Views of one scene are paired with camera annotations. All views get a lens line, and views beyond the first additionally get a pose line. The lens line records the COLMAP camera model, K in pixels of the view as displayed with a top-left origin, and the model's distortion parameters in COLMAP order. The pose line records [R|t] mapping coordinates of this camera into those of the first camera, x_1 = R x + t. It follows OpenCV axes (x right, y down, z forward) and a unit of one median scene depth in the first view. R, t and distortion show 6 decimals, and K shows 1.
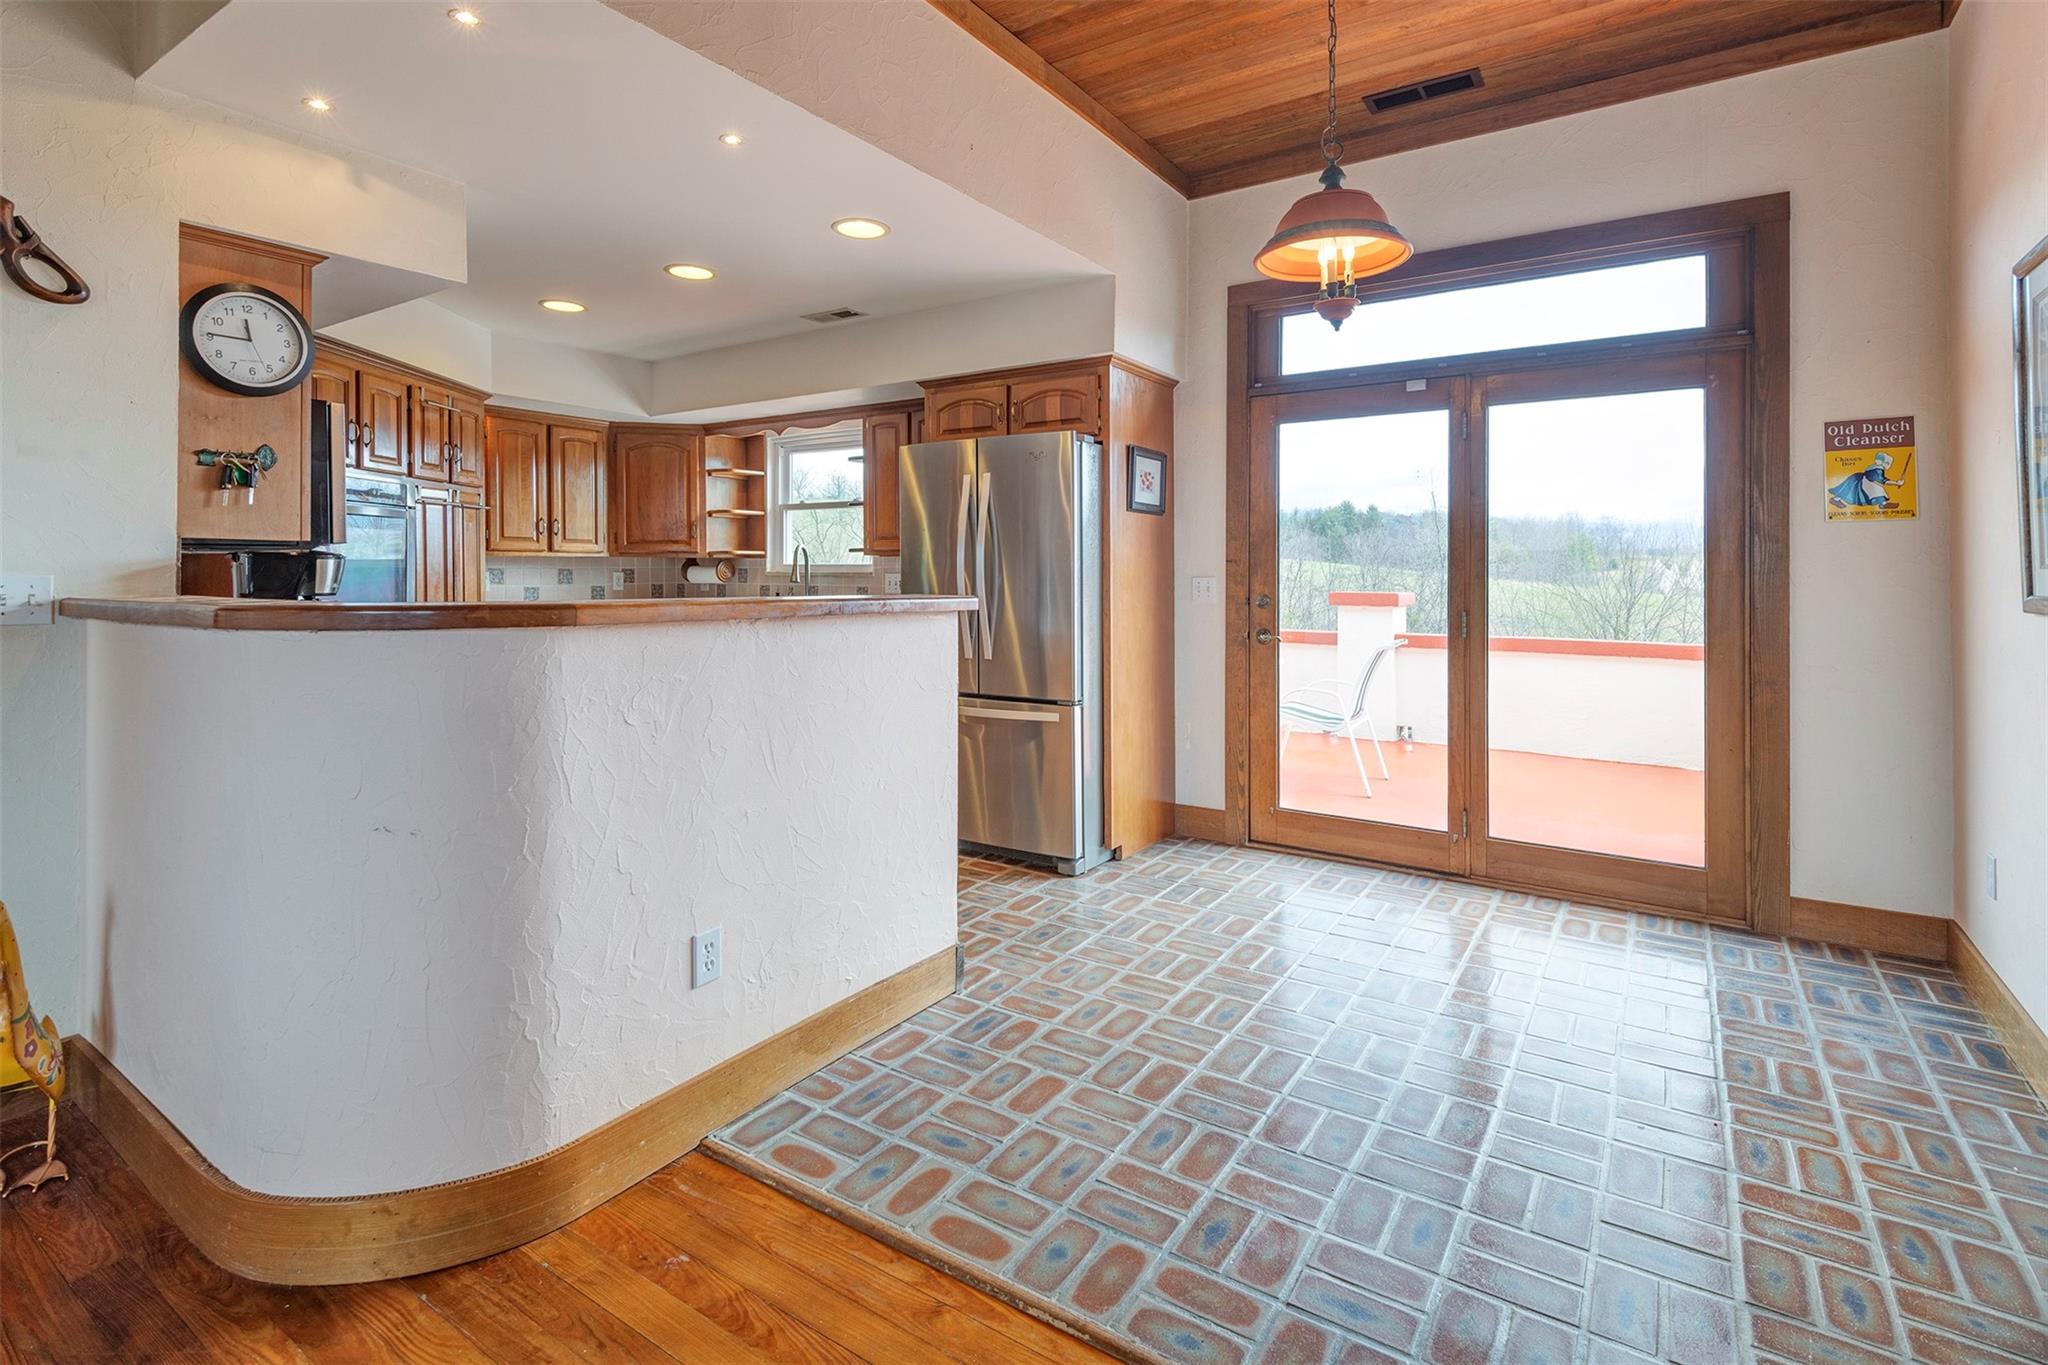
lens RADIAL K [[974.9, 0, 1029.8], [0, 974.9, 571.3], [0, 0, 1]] dist [0.017568, -0.003030]
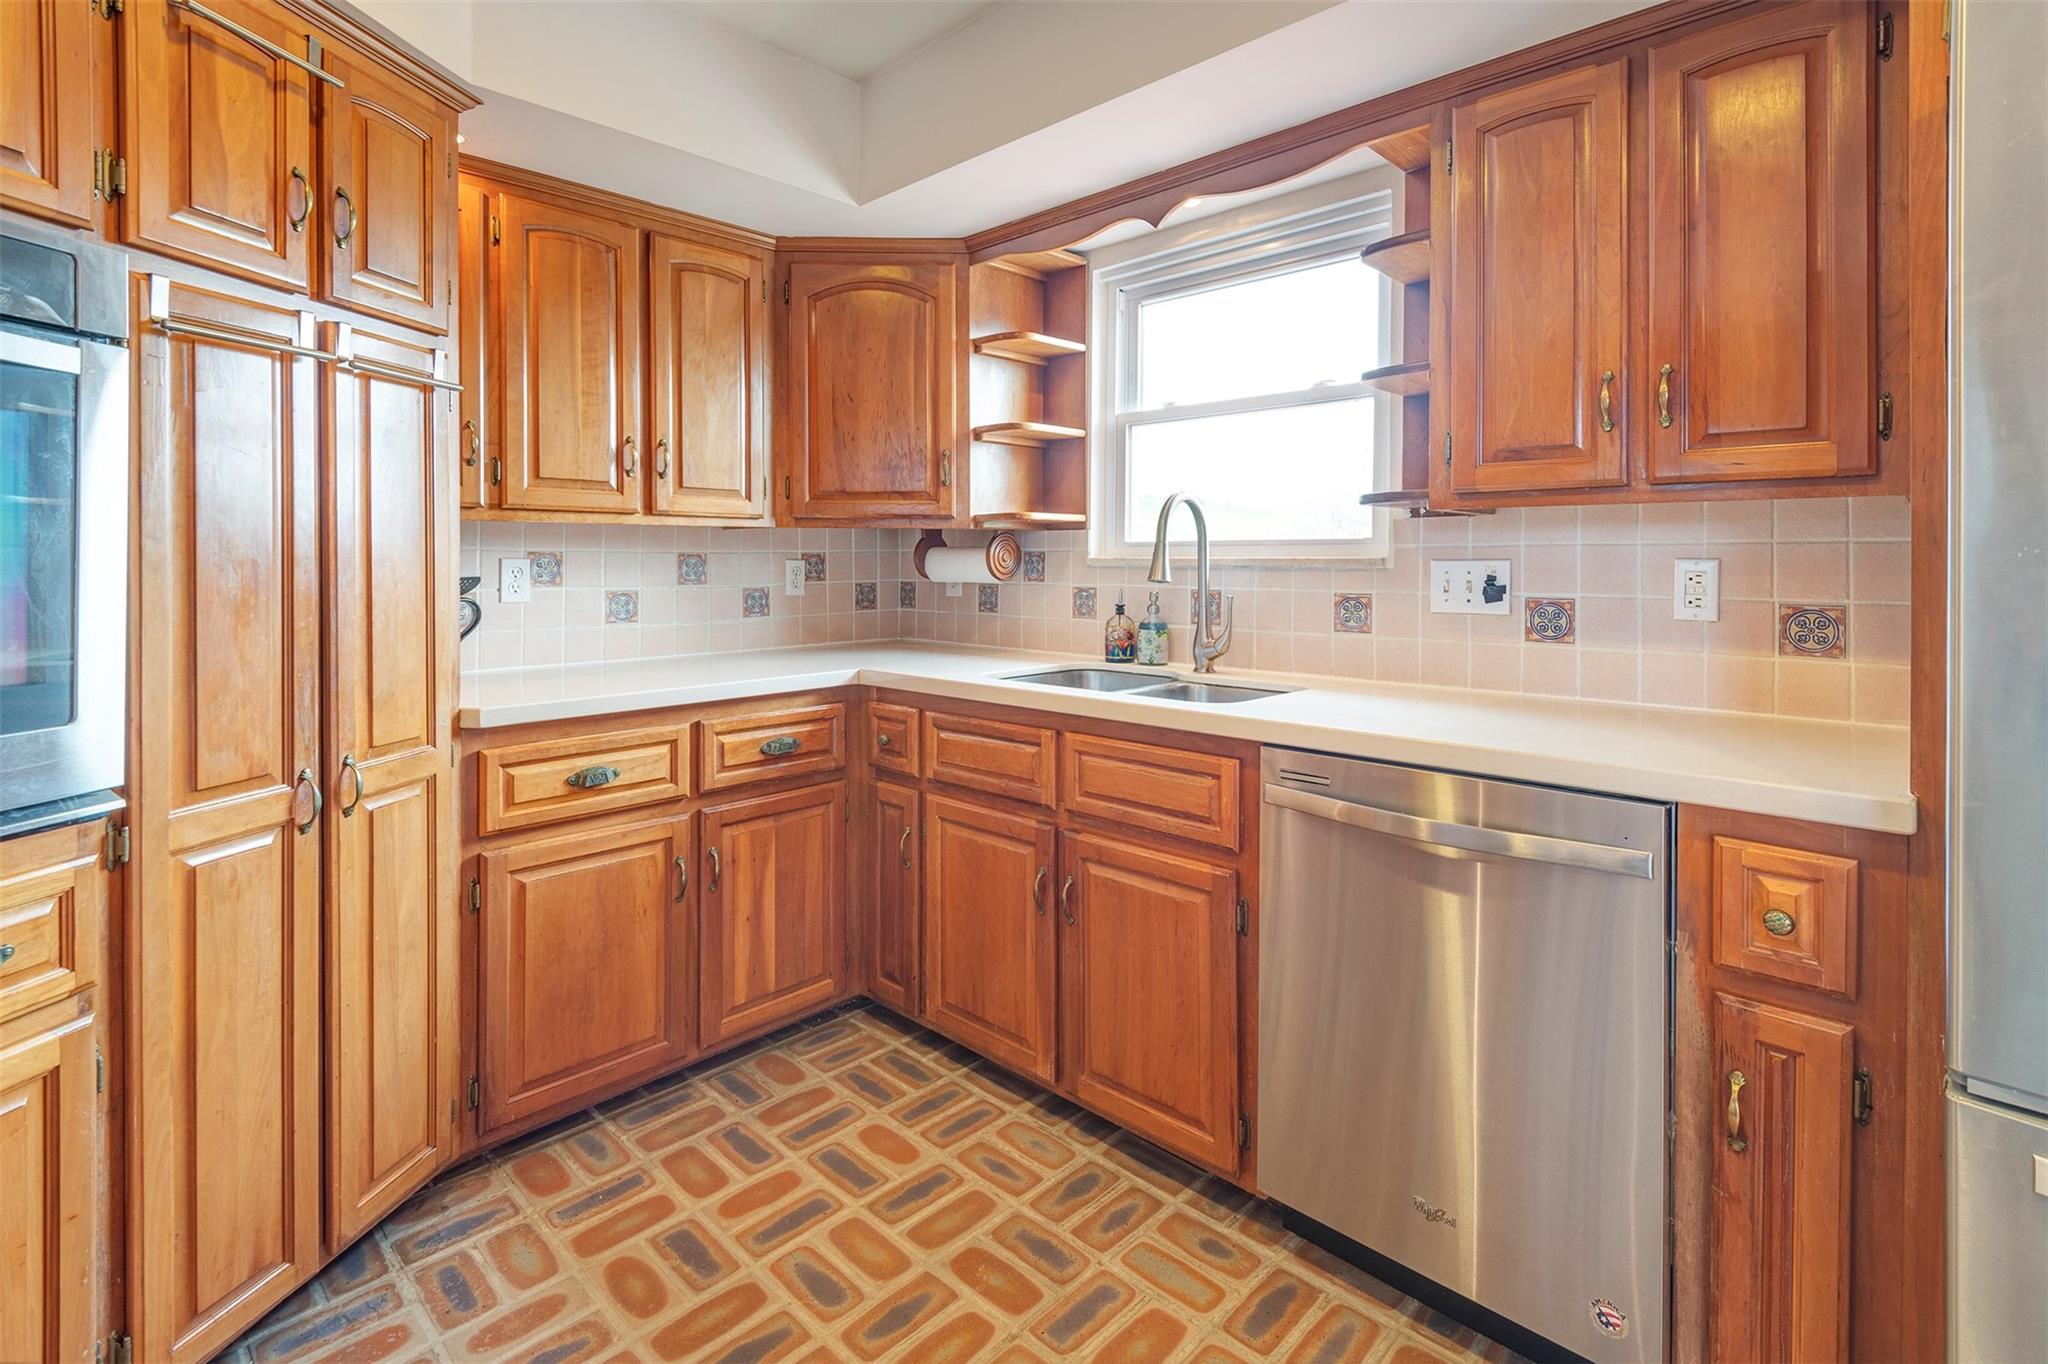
lens RADIAL K [[974.9, 0, 995.0], [0, 974.9, 567.3], [0, 0, 1]] dist [0.017568, -0.003030]
pose [[0.983296, -0.003617, -0.181977, -0.313894], [0.005160, 0.999955, 0.008007, 0.001282], [0.181939, -0.008812, 0.983270, 0.727281]]
